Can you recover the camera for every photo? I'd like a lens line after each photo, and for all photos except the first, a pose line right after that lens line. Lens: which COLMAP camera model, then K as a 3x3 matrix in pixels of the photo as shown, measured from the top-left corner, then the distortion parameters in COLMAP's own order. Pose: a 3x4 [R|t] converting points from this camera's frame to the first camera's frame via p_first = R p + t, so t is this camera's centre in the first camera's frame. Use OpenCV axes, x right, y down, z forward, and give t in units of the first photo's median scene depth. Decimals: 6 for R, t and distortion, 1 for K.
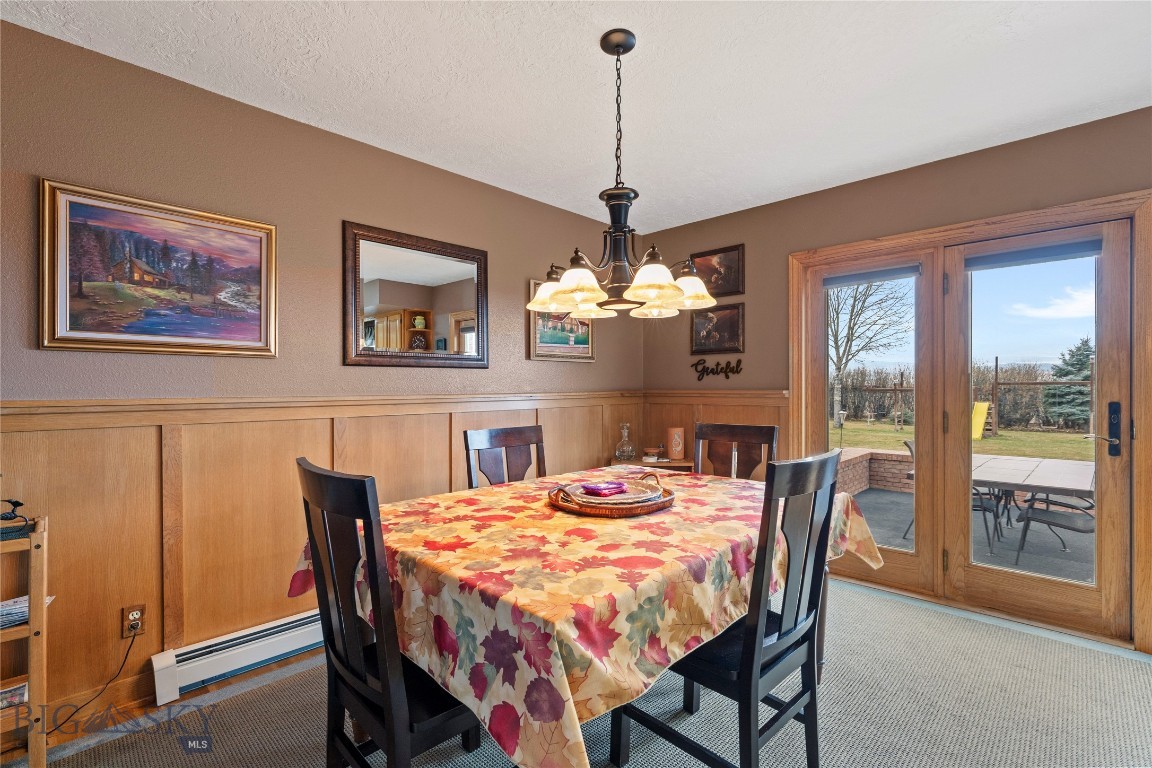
lens RADIAL K [[517.6, 0, 576.0], [0, 517.6, 384.0], [0, 0, 1]] dist [0.000226, 0.000029]
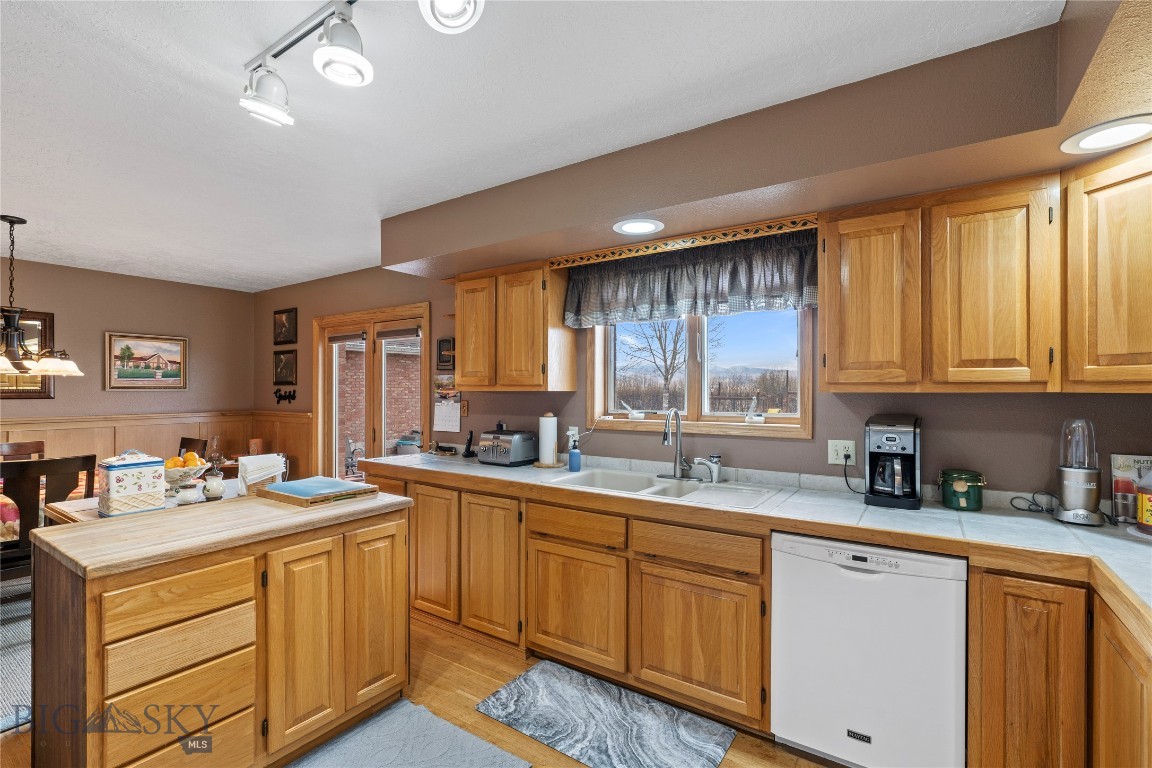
lens RADIAL K [[517.6, 0, 576.0], [0, 517.6, 384.0], [0, 0, 1]] dist [0.000226, 0.000029]
pose [[0.983066, 0.004823, 0.183186, 0.801655], [-0.003111, 0.999949, -0.009629, -0.051074], [-0.183223, 0.008896, 0.983031, -0.514255]]
